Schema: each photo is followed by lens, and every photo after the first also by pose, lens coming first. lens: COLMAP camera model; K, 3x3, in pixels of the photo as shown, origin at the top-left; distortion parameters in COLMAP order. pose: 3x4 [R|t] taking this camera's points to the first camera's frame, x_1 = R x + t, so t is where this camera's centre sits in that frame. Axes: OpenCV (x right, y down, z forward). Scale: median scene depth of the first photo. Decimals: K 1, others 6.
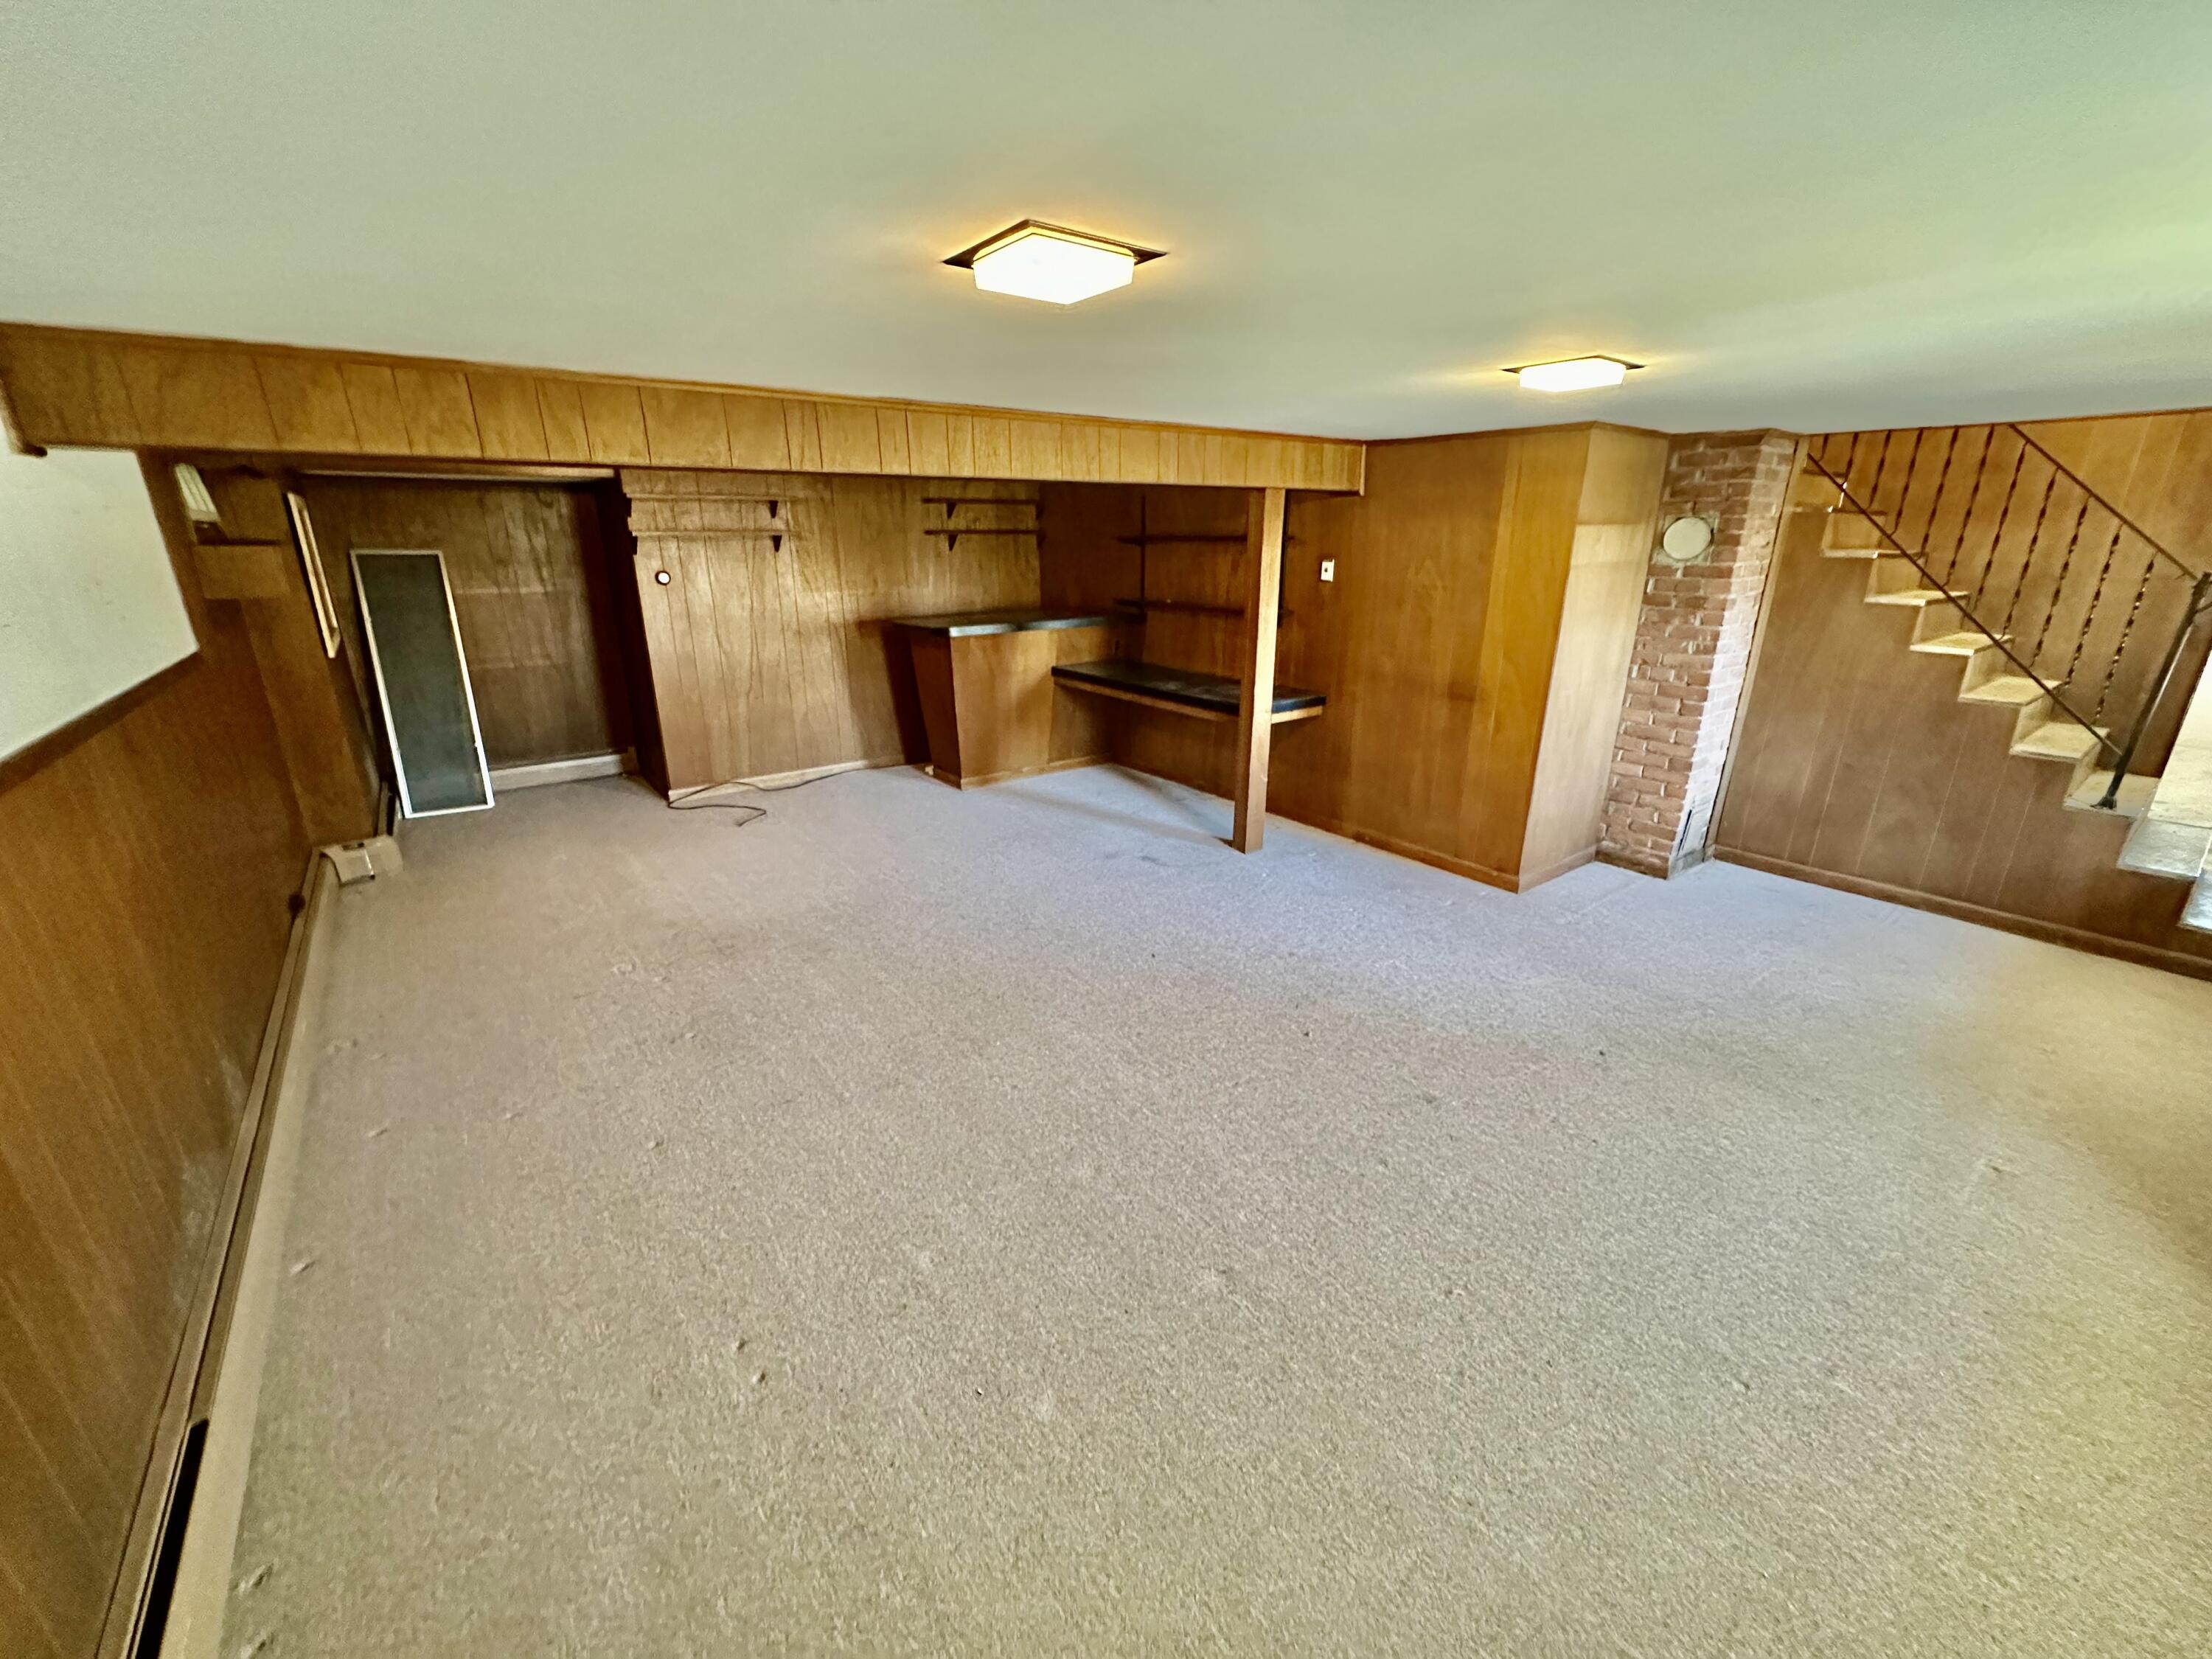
lens RADIAL K [[880.3, 0, 1103.6], [0, 880.3, 825.9], [0, 0, 1]] dist [-0.002455, 0.000523]
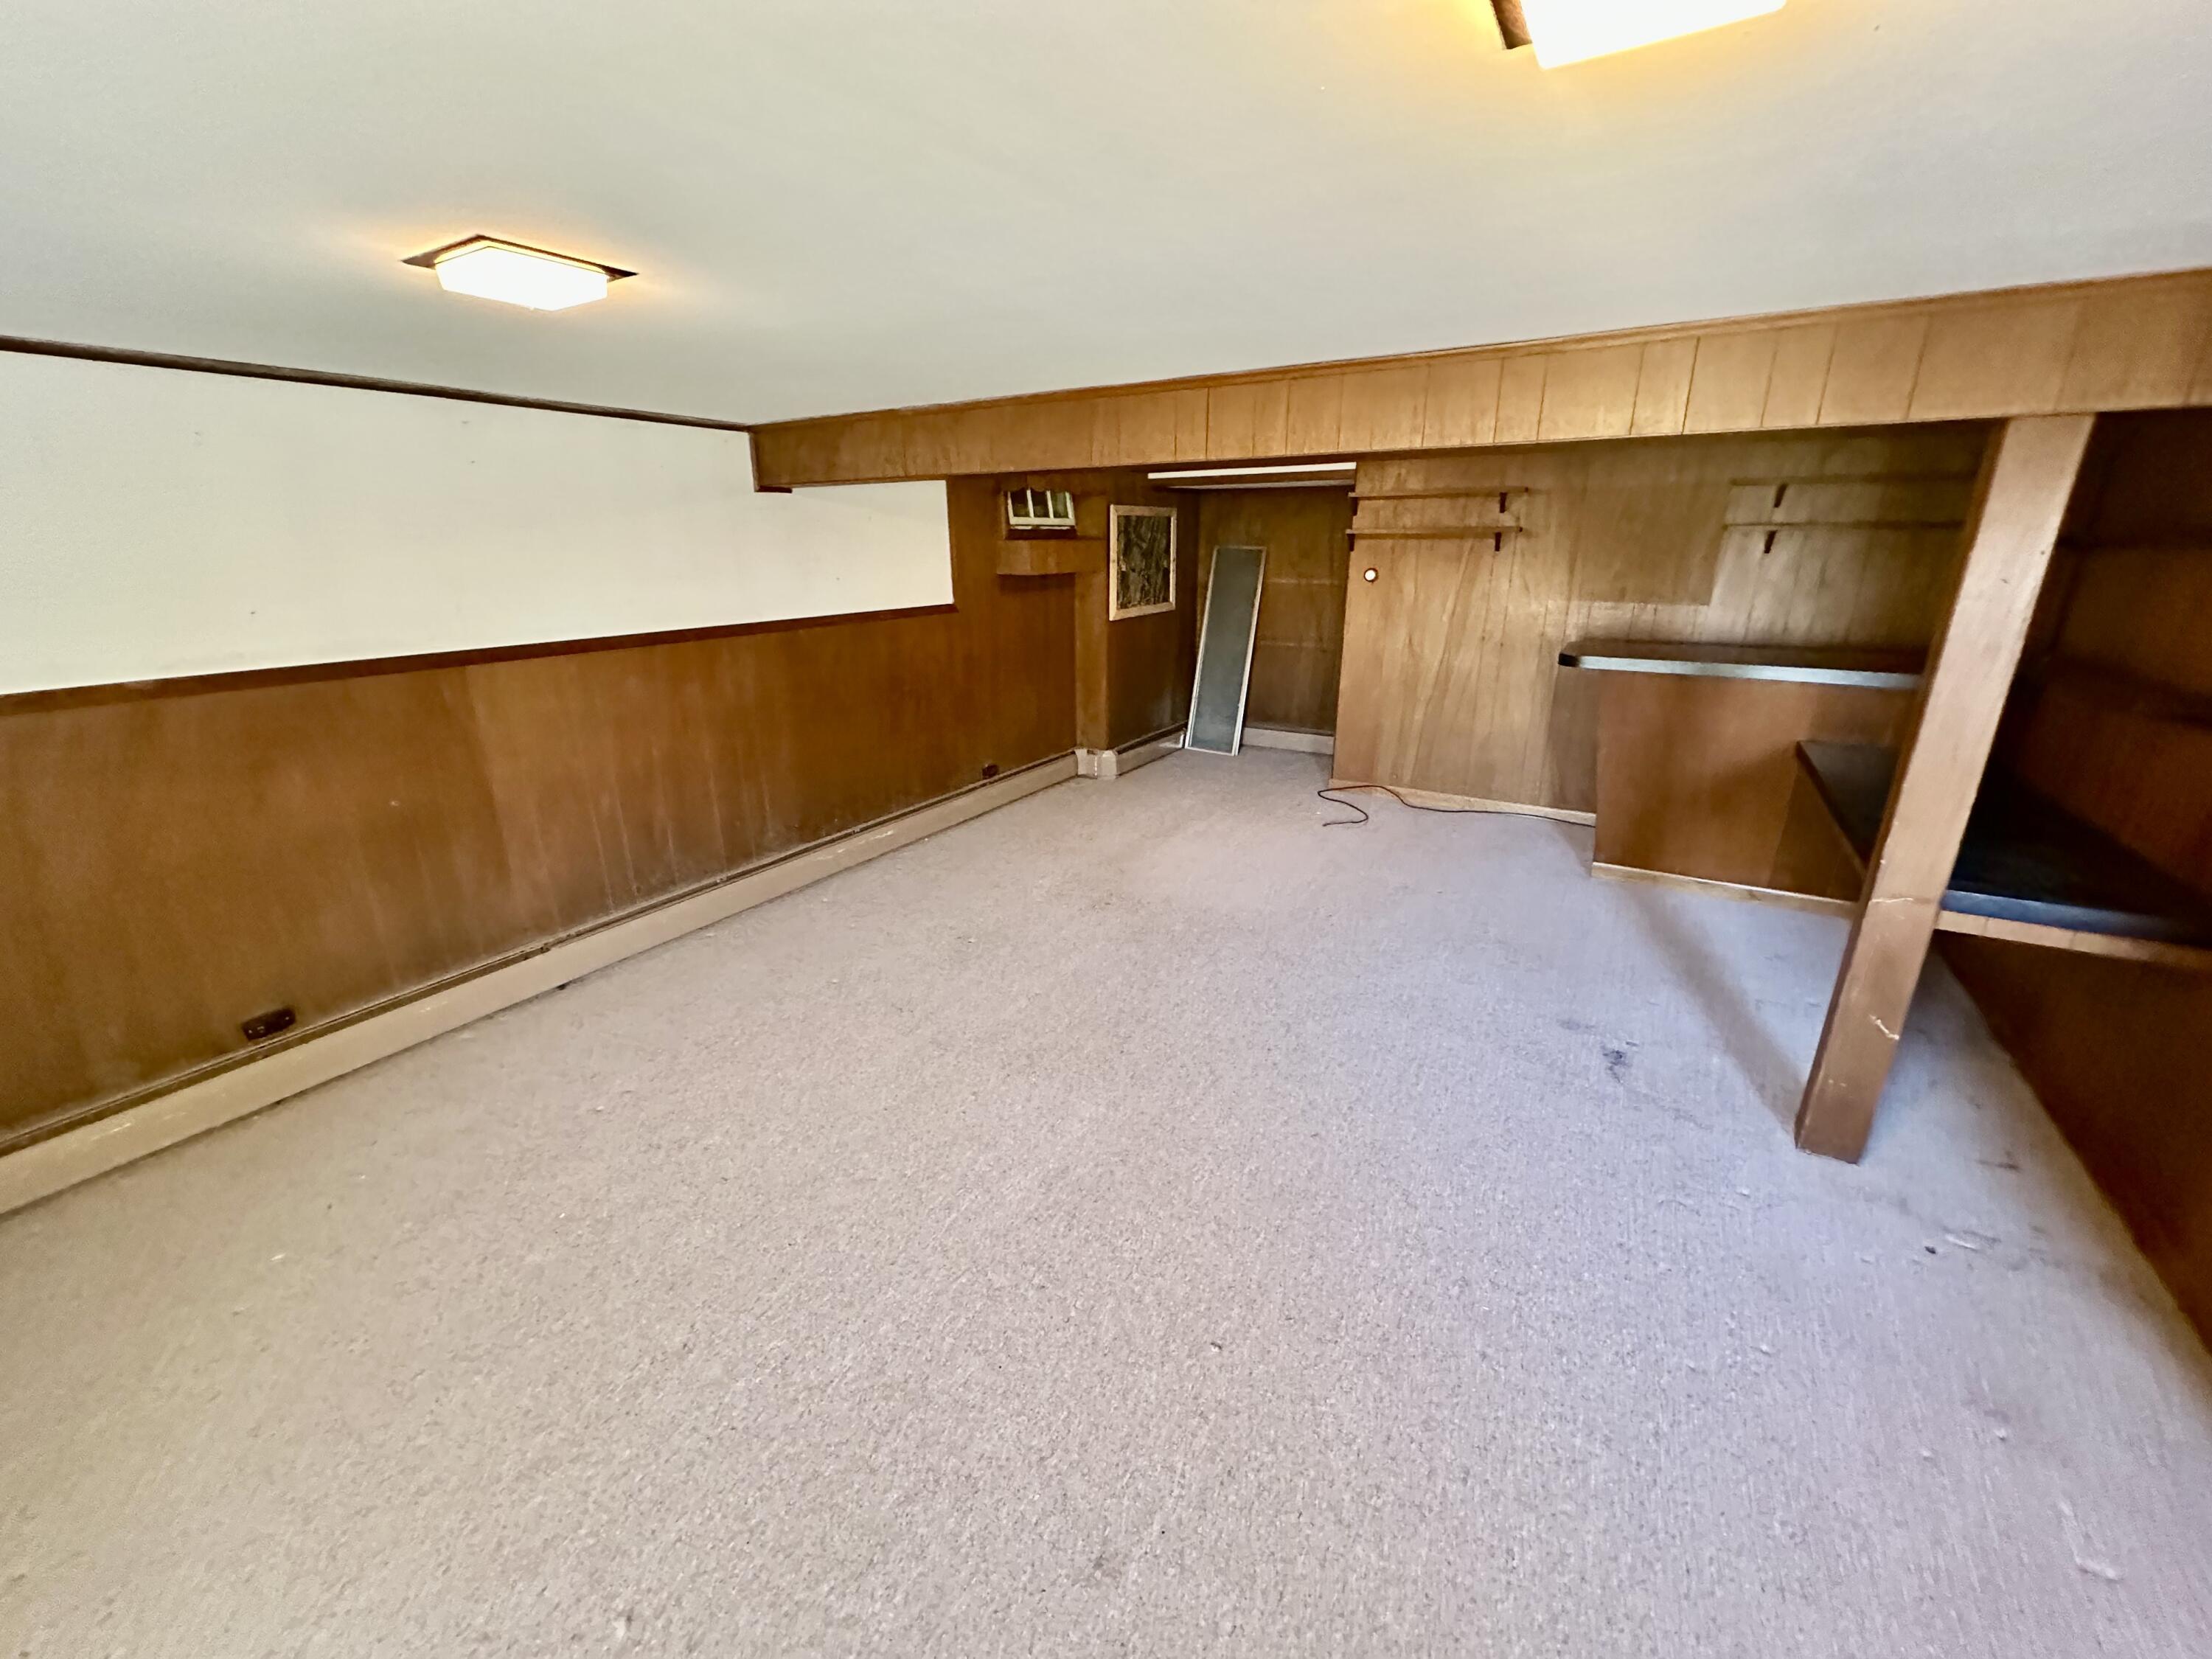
lens RADIAL K [[880.3, 0, 1106.5], [0, 880.3, 827.8], [0, 0, 1]] dist [-0.002455, 0.000523]
pose [[0.373706, 0.288715, -0.881469, 0.378515], [-0.288038, 0.939462, 0.185593, -0.114016], [0.881690, 0.184540, 0.434243, 0.359973]]
